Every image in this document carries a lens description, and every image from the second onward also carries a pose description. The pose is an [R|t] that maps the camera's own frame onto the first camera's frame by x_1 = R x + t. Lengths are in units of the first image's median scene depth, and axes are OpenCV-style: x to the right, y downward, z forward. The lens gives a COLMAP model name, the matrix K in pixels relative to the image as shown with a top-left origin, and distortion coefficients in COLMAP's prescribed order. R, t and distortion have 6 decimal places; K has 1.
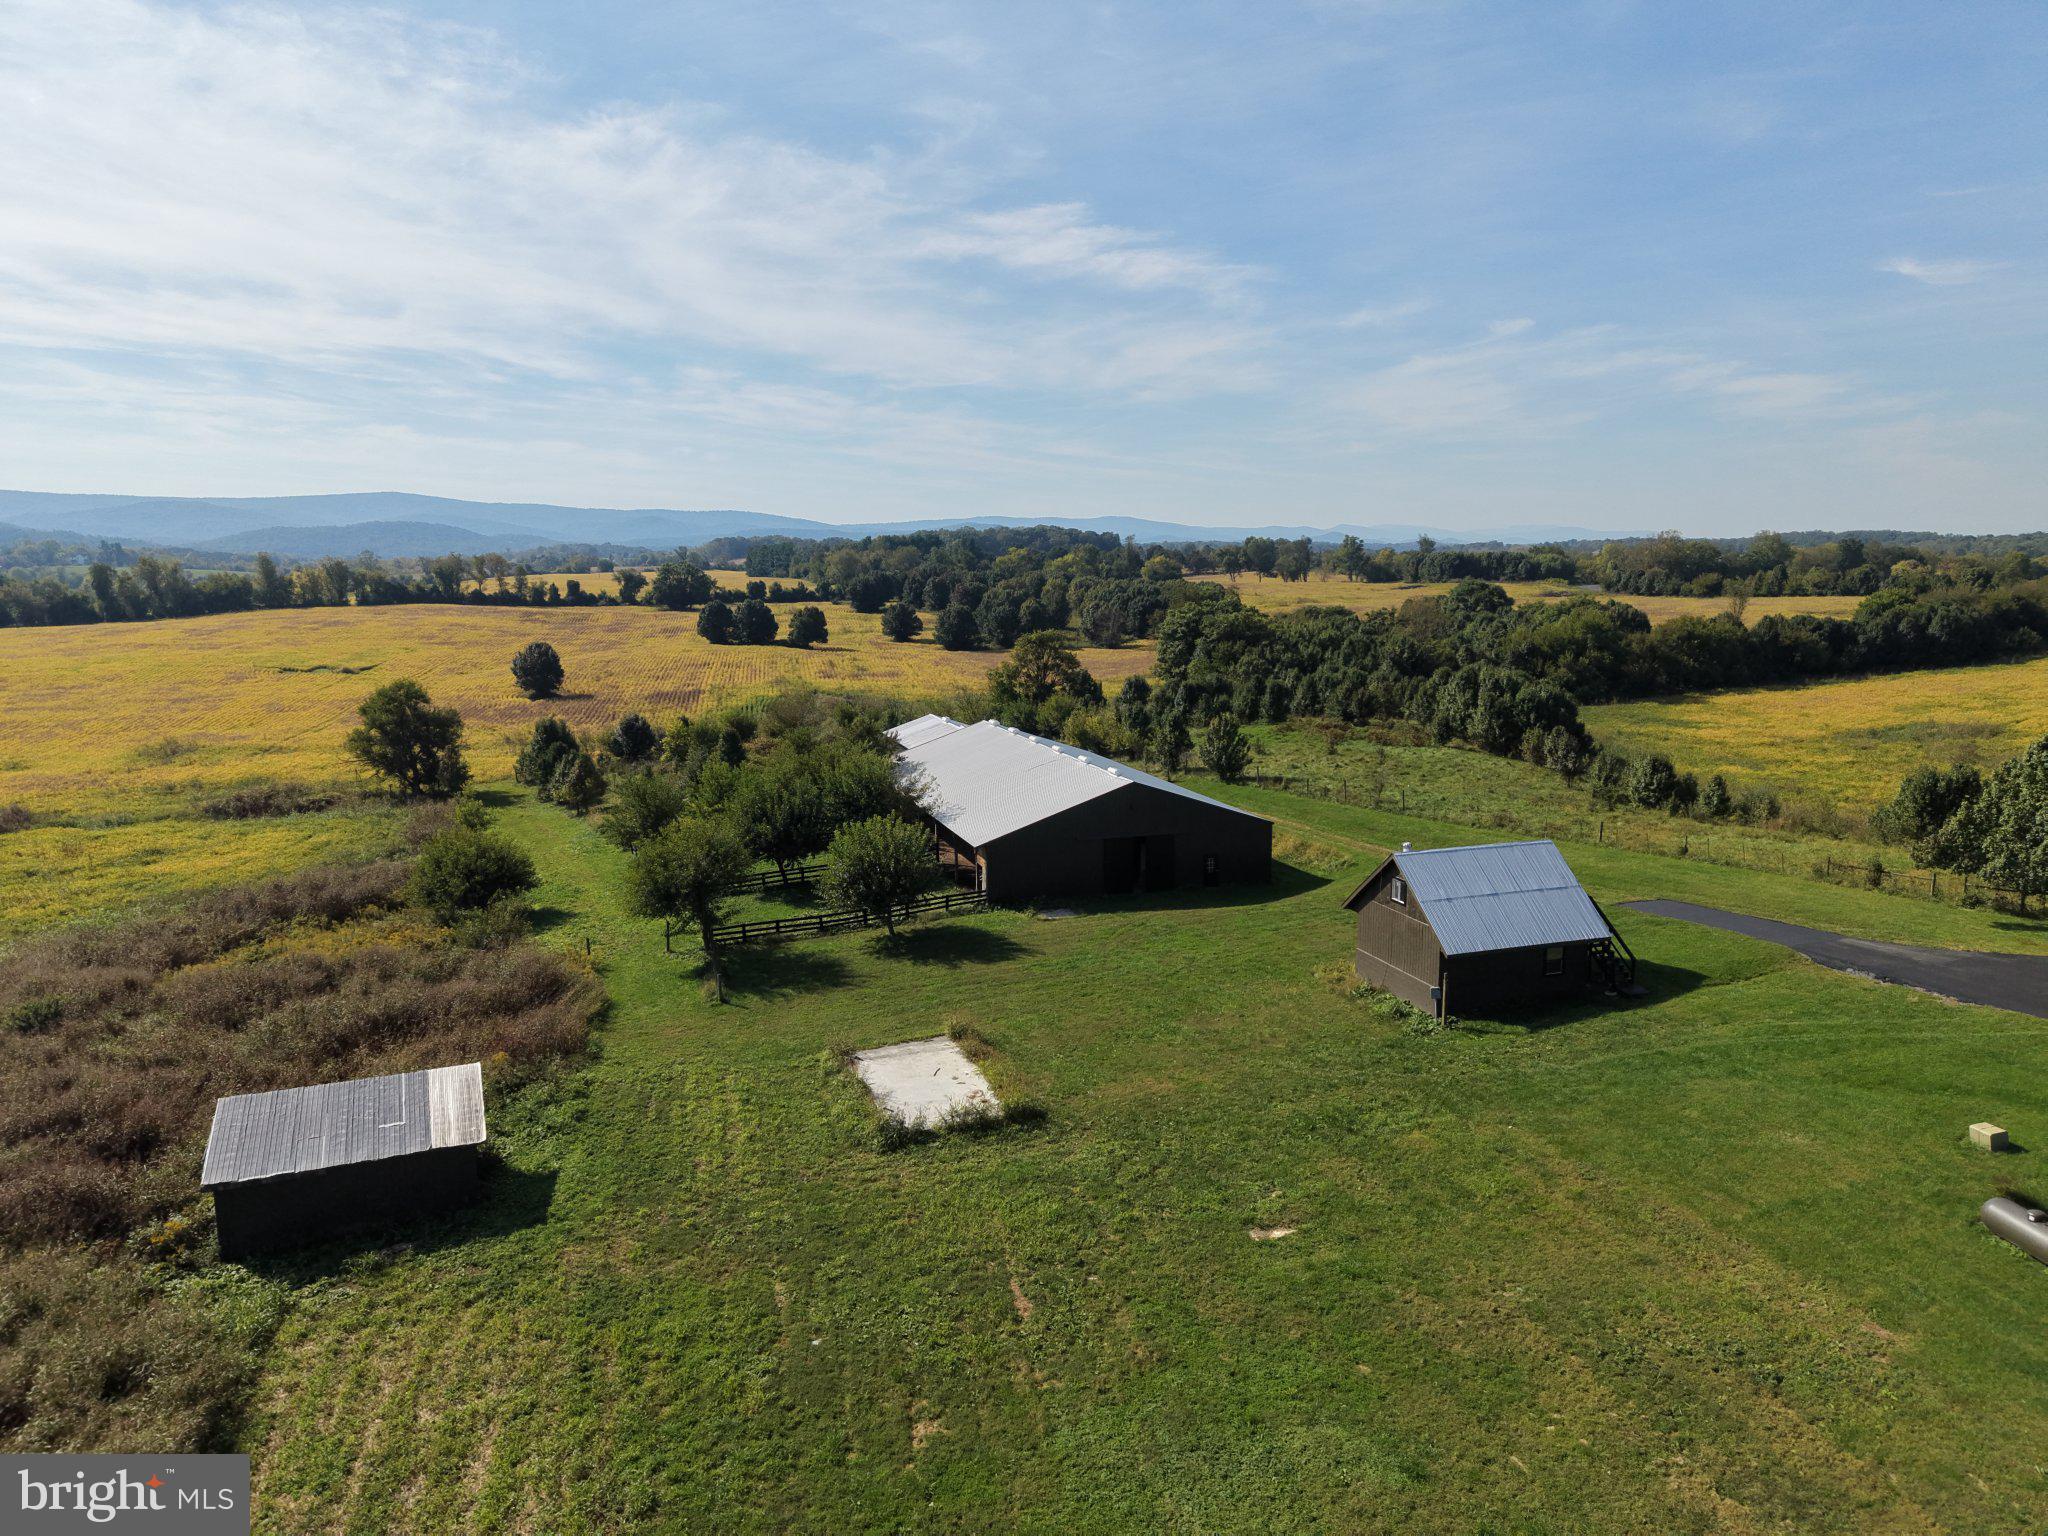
lens RADIAL K [[1389.6, 0, 1022.8], [0, 1389.6, 800.4], [0, 0, 1]] dist [0.011922, -0.006959]
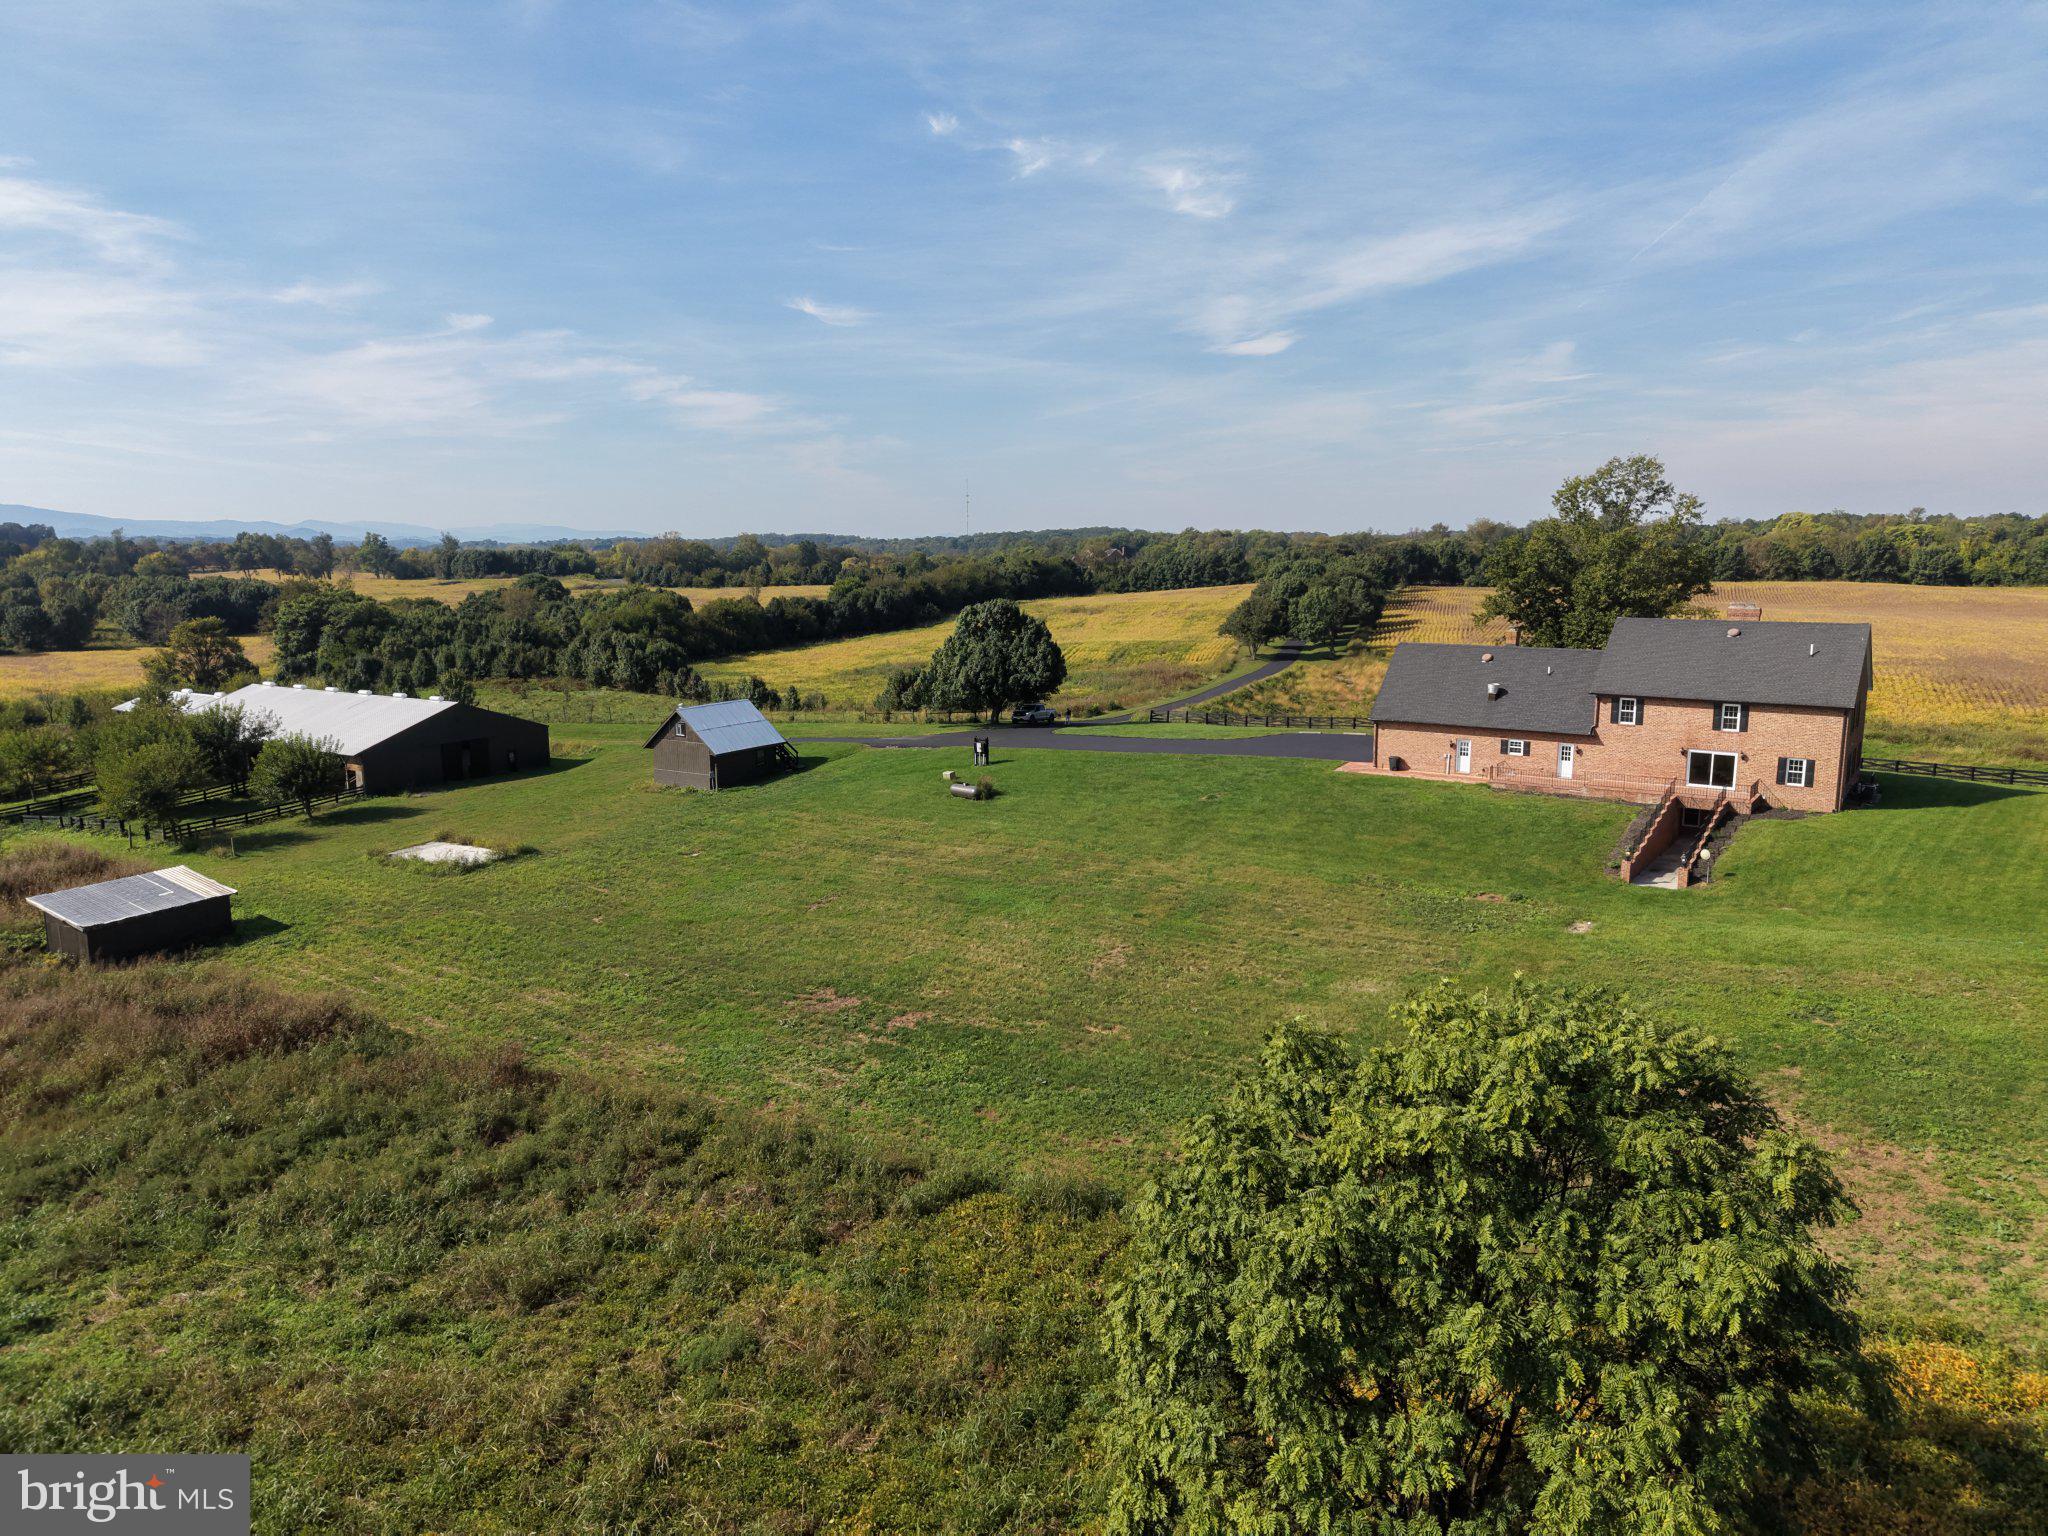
lens RADIAL K [[1389.6, 0, 1022.8], [0, 1389.6, 800.4], [0, 0, 1]] dist [0.011922, -0.006959]
pose [[0.772366, -0.109613, 0.625648, -0.147950], [0.108967, 0.993260, 0.039498, 0.036517], [-0.625761, 0.037668, 0.779105, -0.197001]]
